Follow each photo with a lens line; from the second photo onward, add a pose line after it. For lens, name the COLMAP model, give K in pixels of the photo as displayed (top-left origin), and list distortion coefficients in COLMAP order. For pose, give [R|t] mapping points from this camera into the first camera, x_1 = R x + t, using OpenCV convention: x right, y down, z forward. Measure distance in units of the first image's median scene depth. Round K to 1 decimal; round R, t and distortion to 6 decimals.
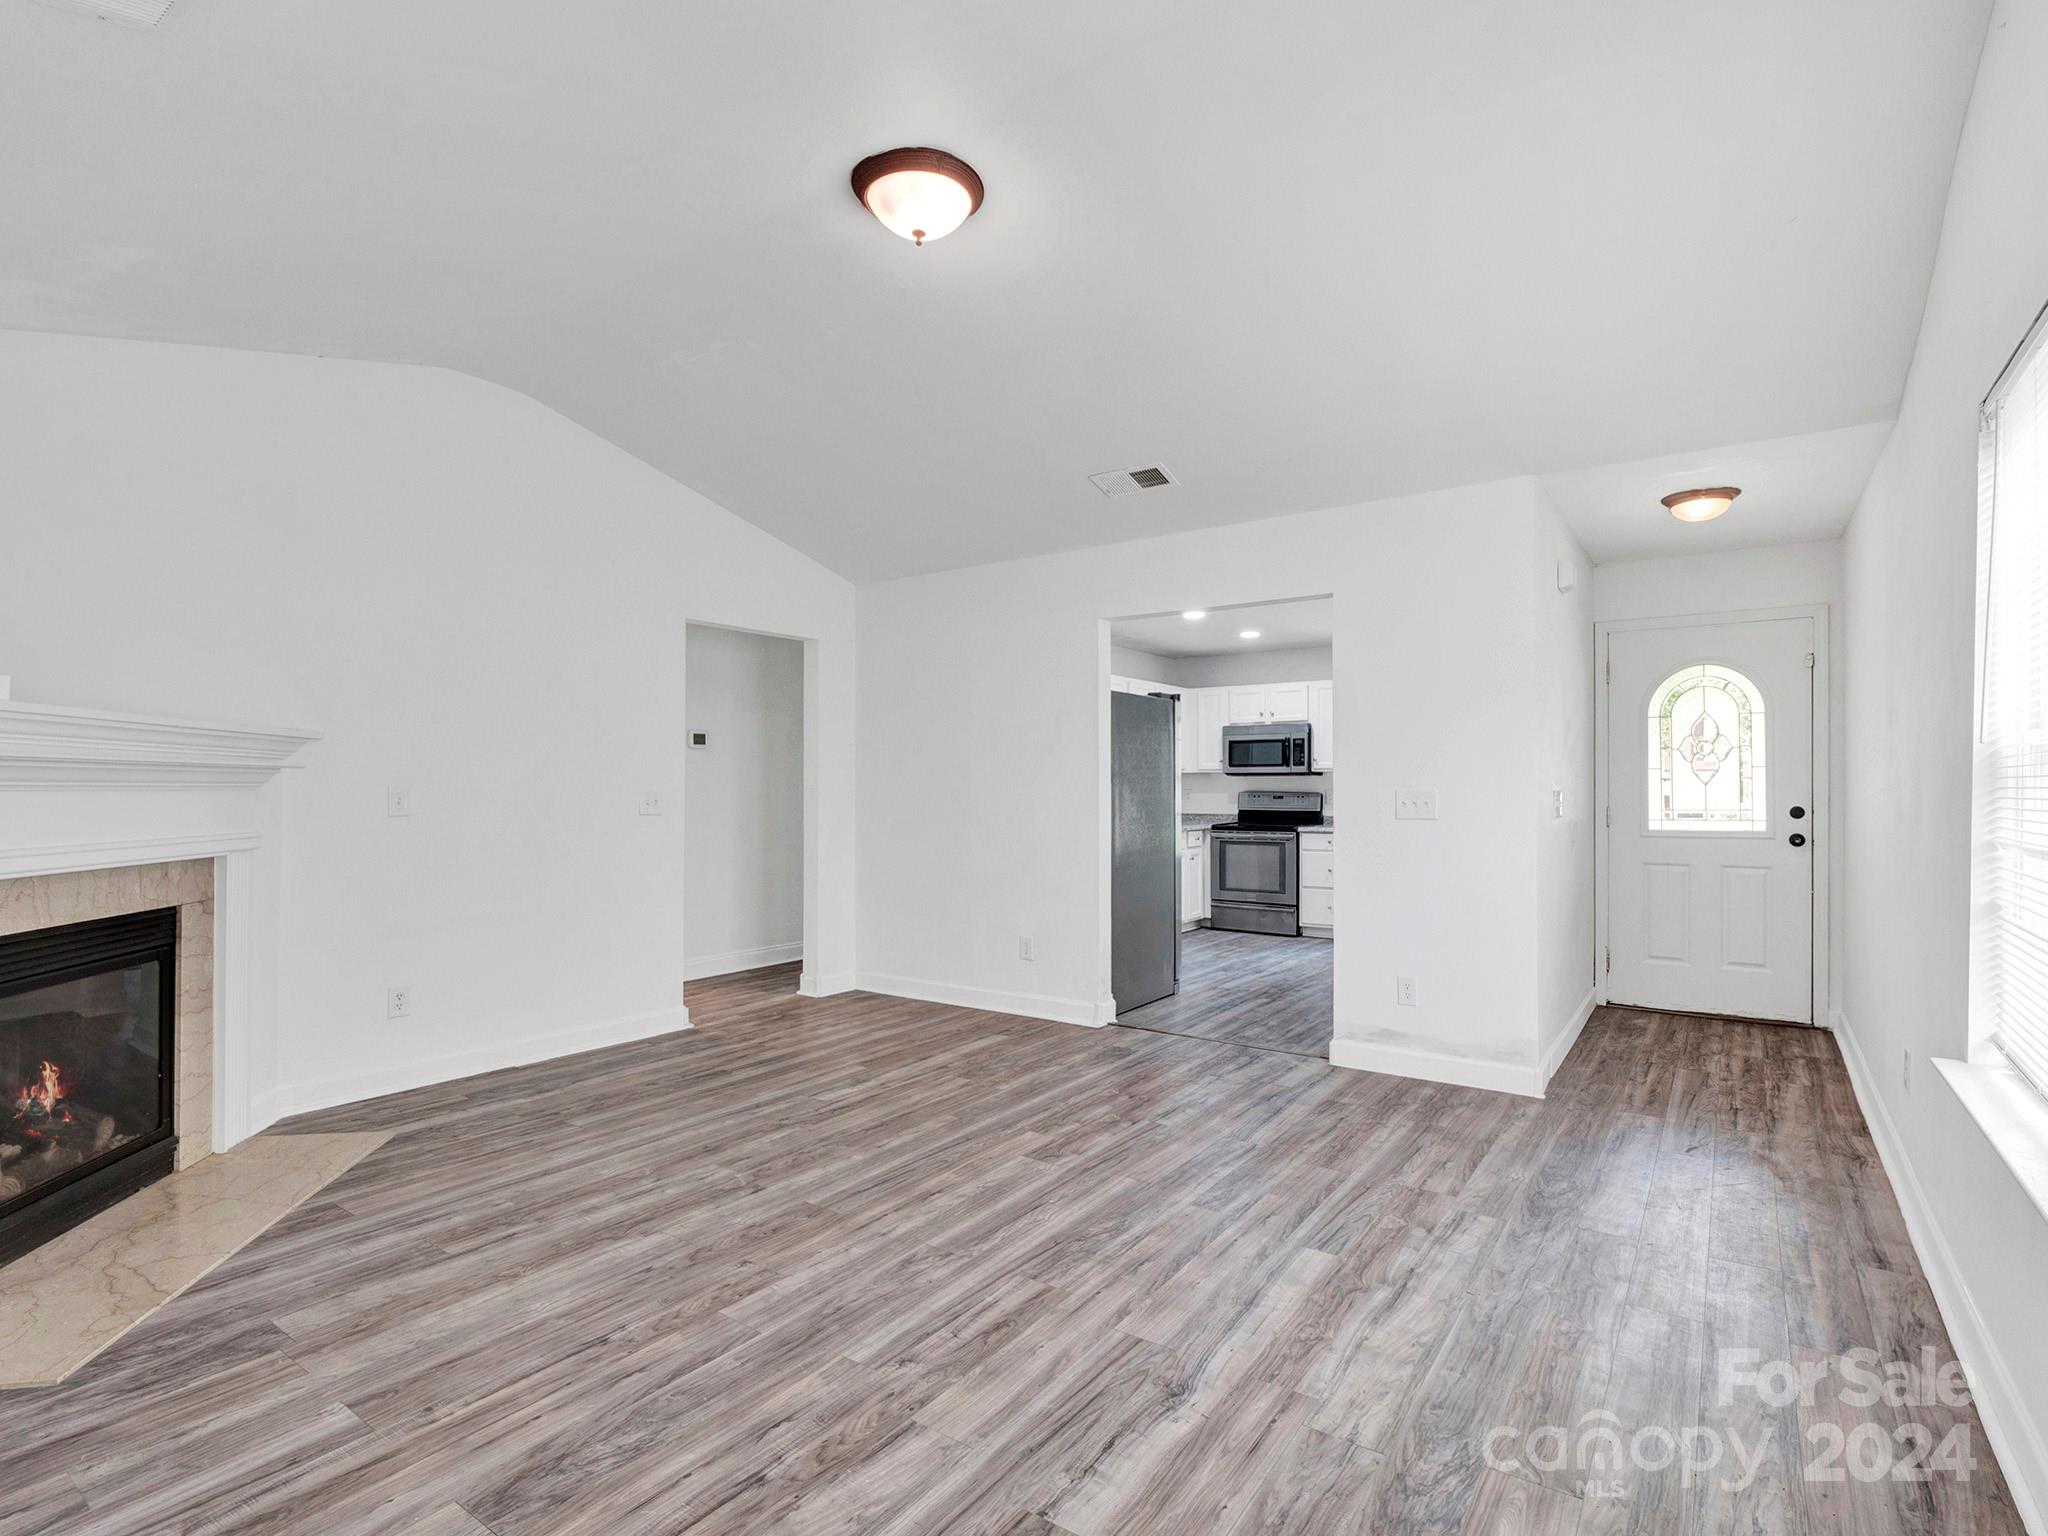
lens RADIAL K [[999.1, 0, 1023.6], [0, 999.1, 782.9], [0, 0, 1]] dist [-0.002076, -0.010802]
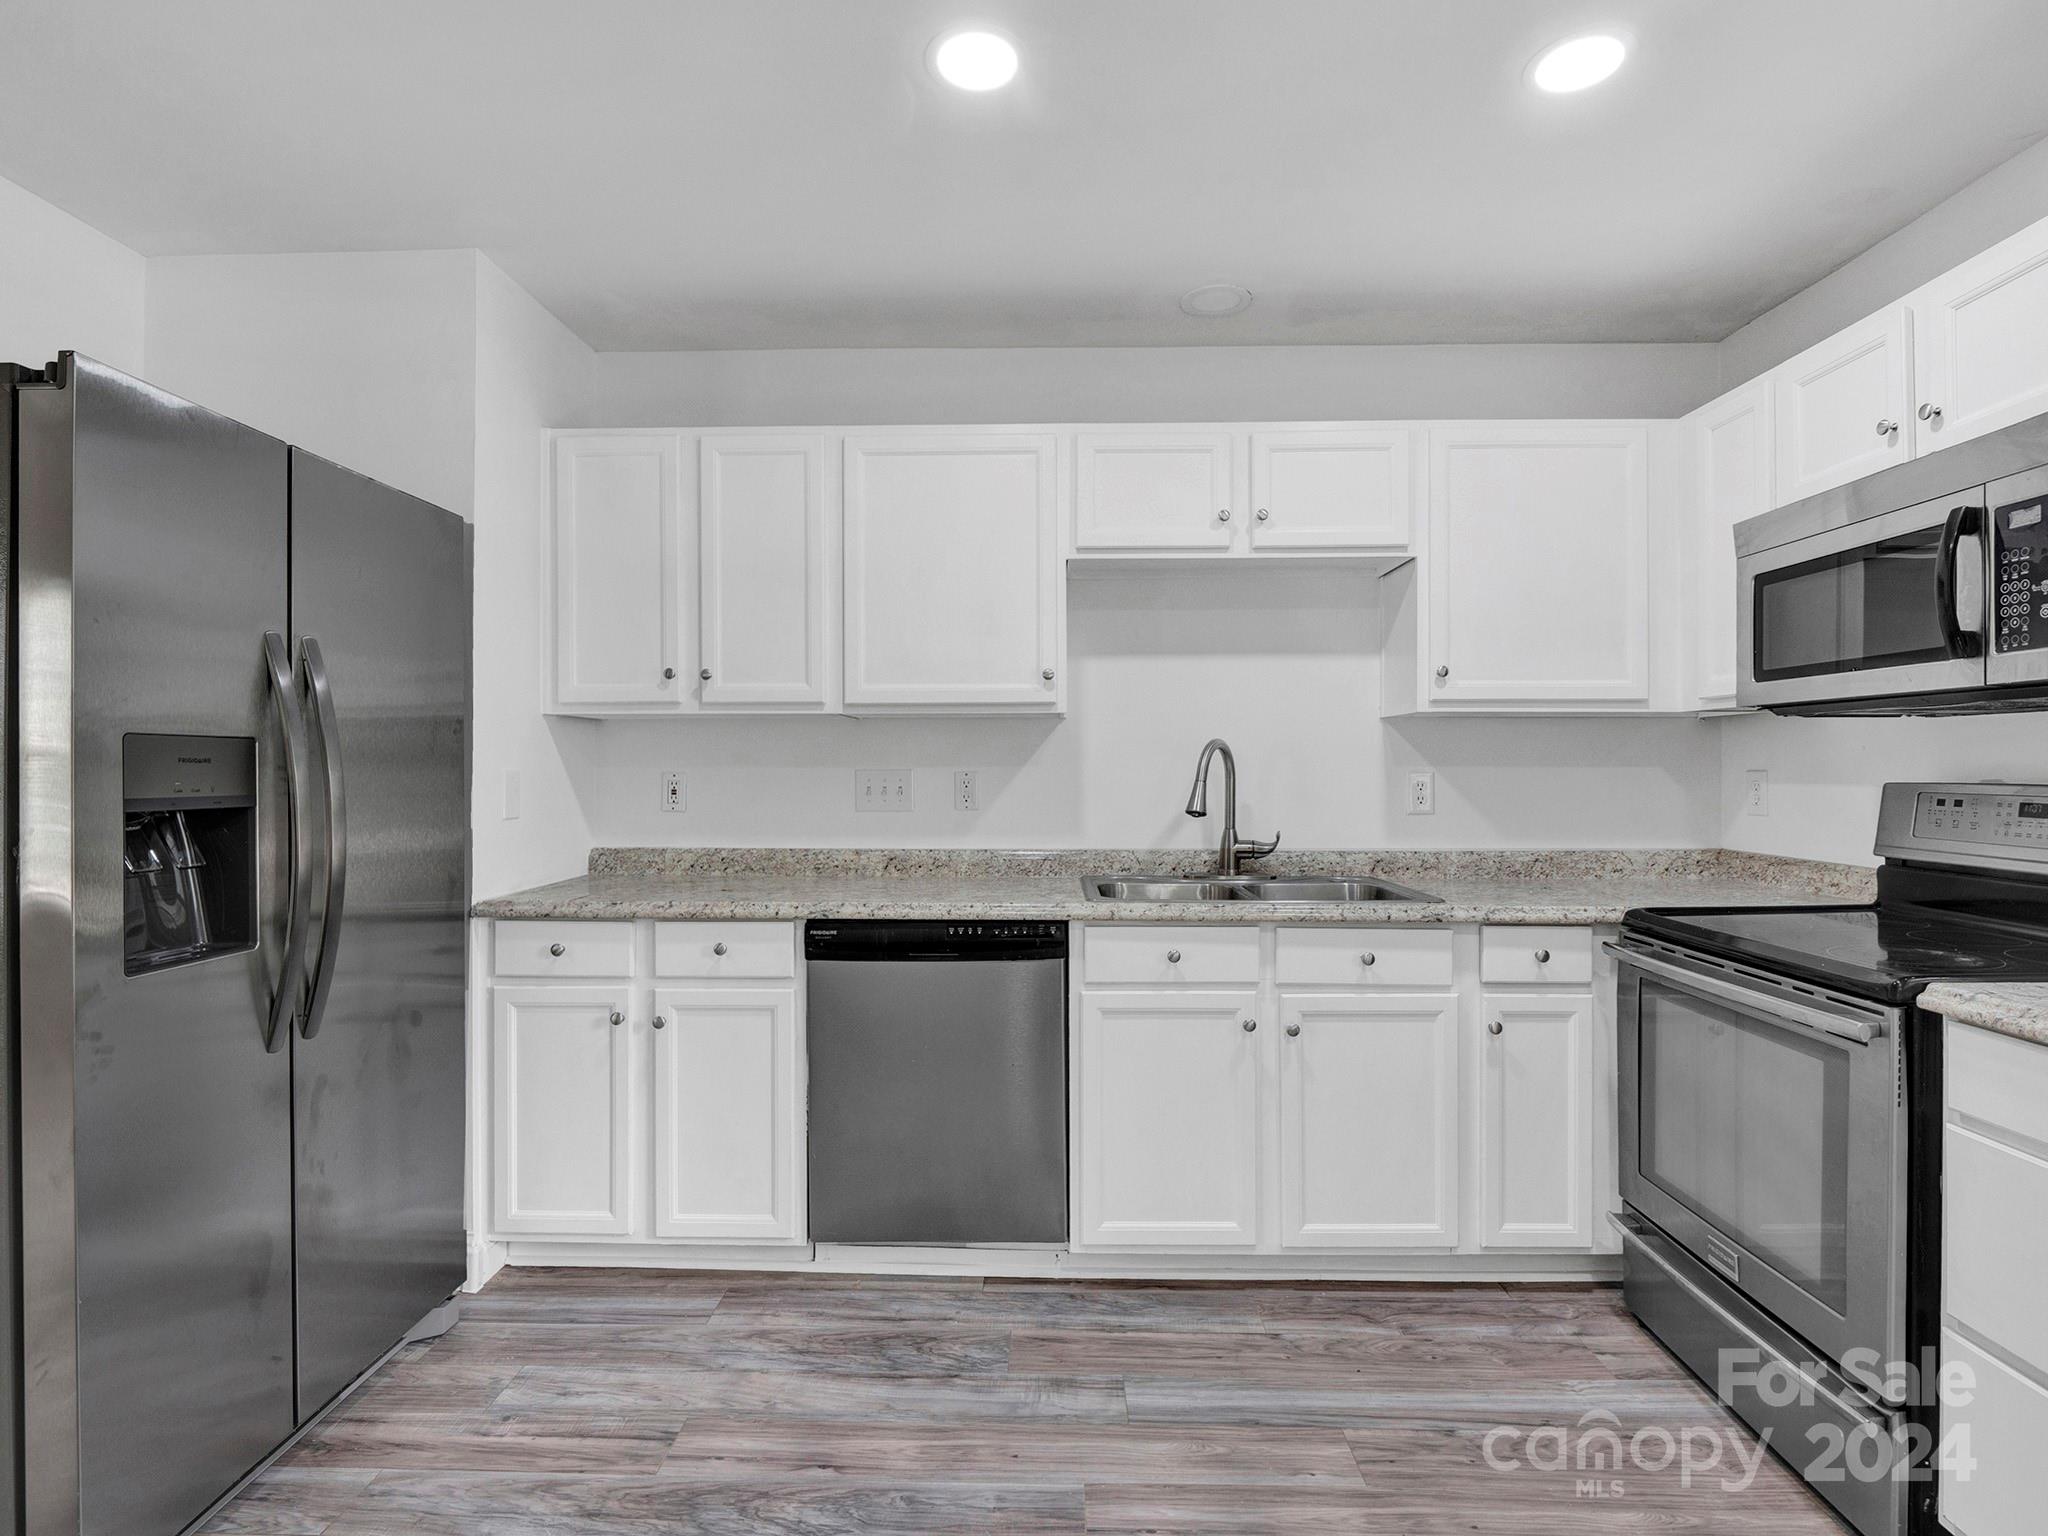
lens RADIAL K [[1028.7, 0, 1040.0], [0, 1028.7, 766.7], [0, 0, 1]] dist [-0.000336, -0.012778]
pose [[0.562057, -0.000561, -0.827098, 0.804356], [0.006501, 0.999972, 0.003739, 0.007445], [0.827073, -0.007479, 0.562045, 1.812674]]
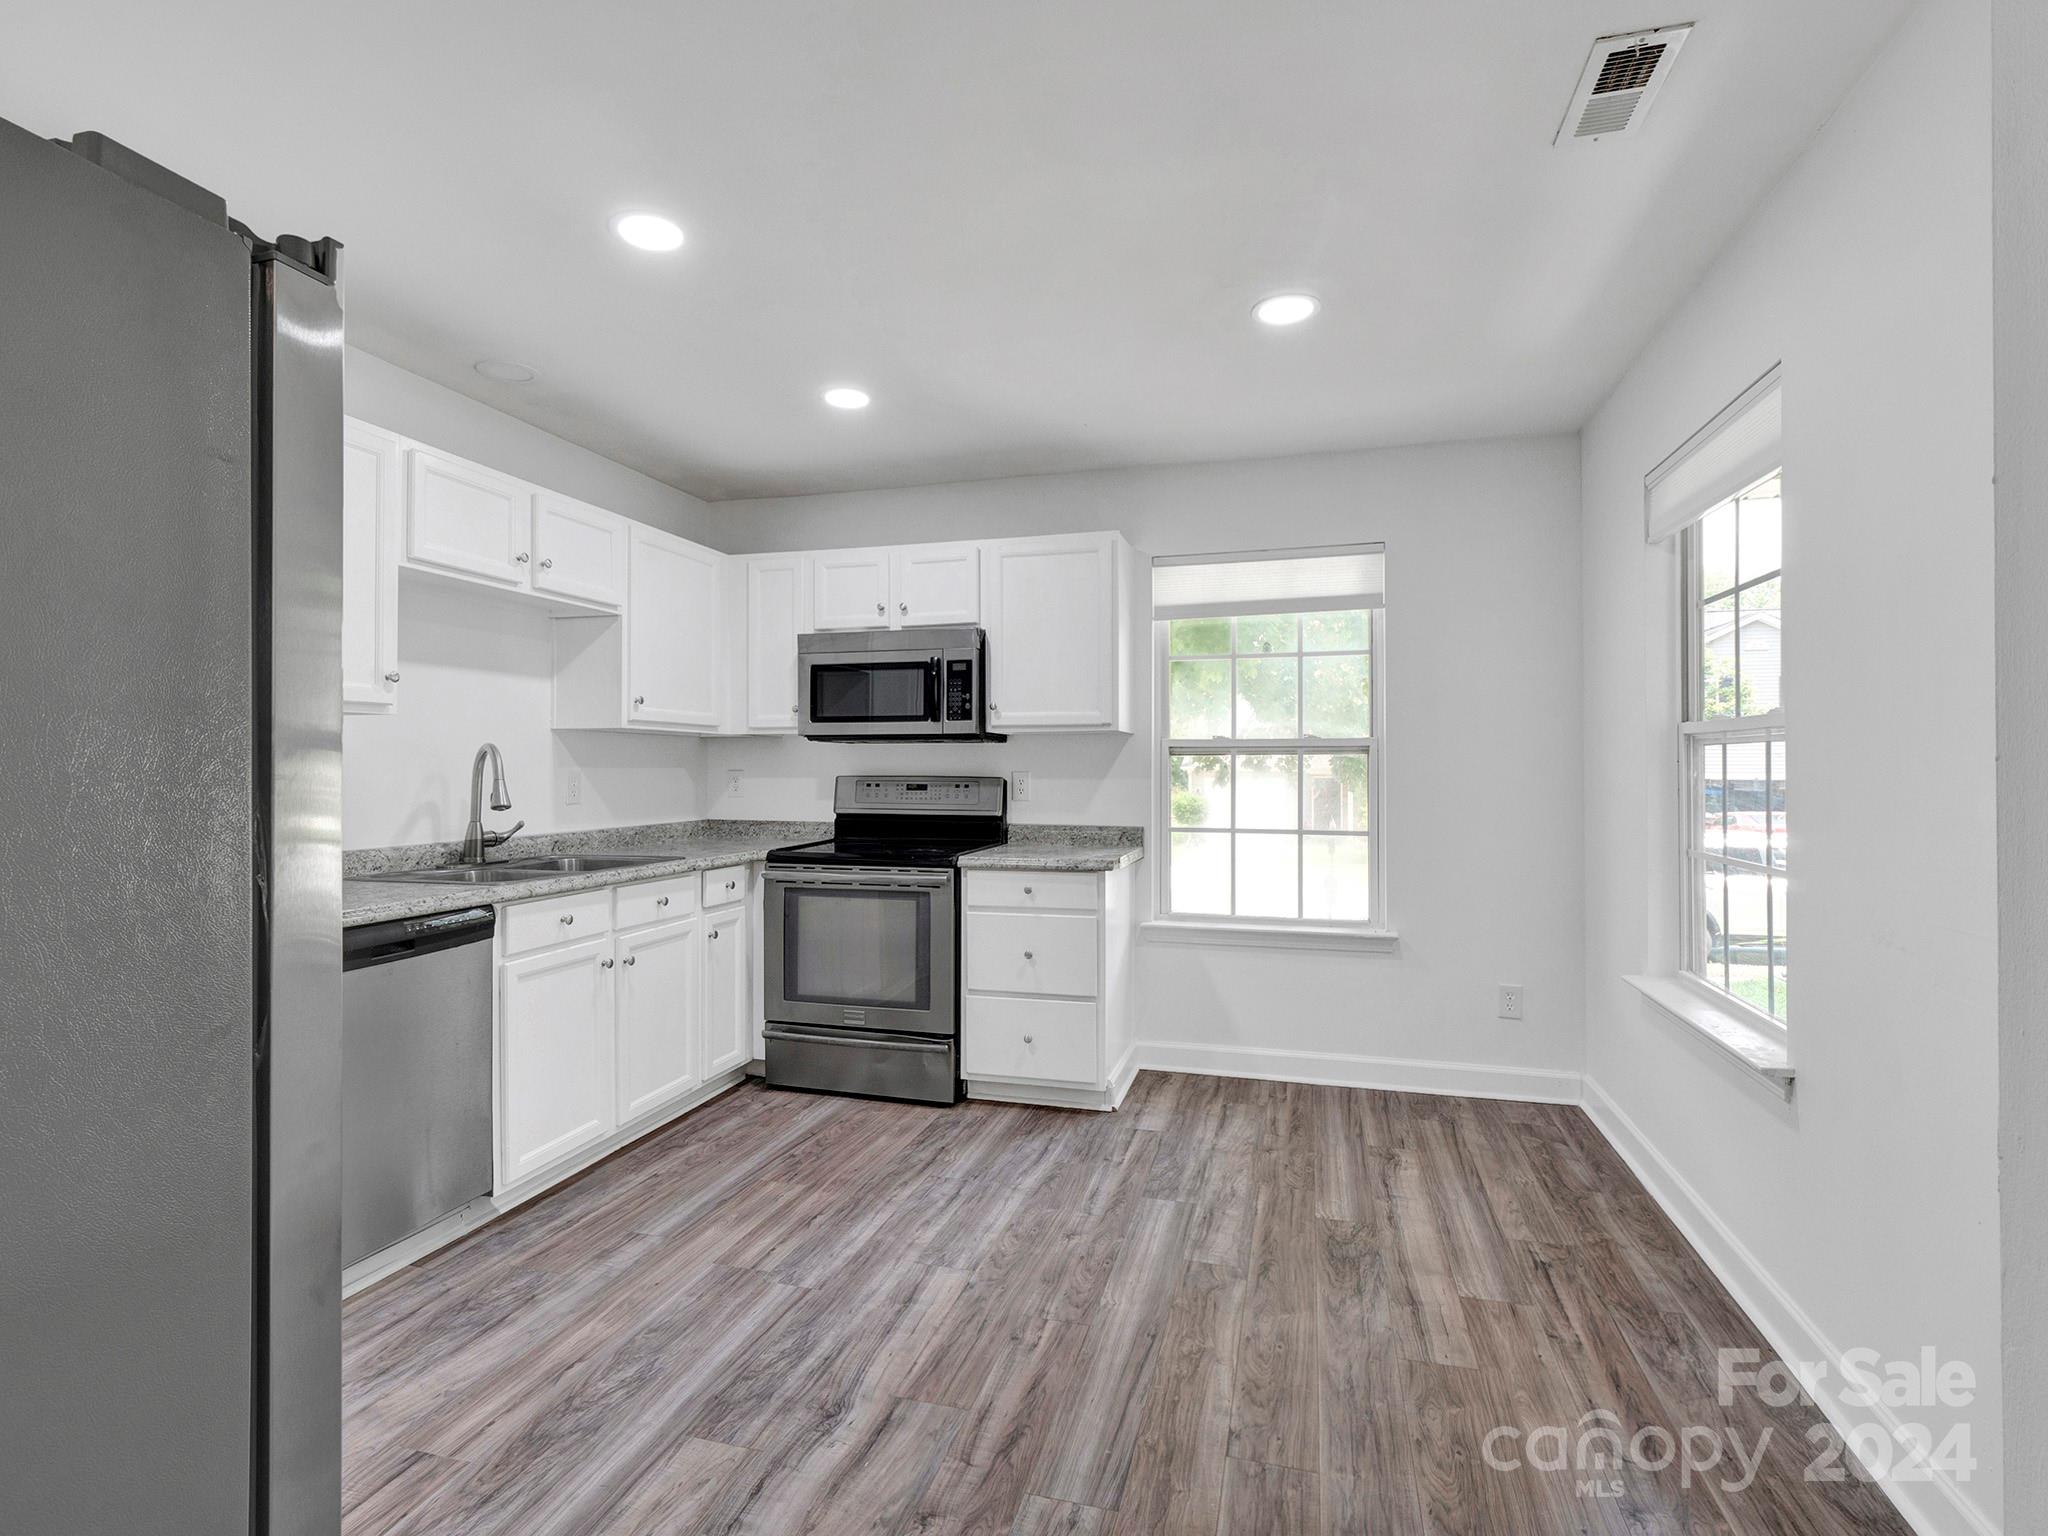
lens RADIAL K [[983.6, 0, 1024.0], [0, 983.6, 768.0], [0, 0, 1]] dist [0.000885, -0.000139]
pose [[0.944251, -0.000513, 0.329225, 0.379196], [-0.001350, 0.999984, 0.005432, 0.006501], [-0.329223, -0.005573, 0.944236, 1.381346]]
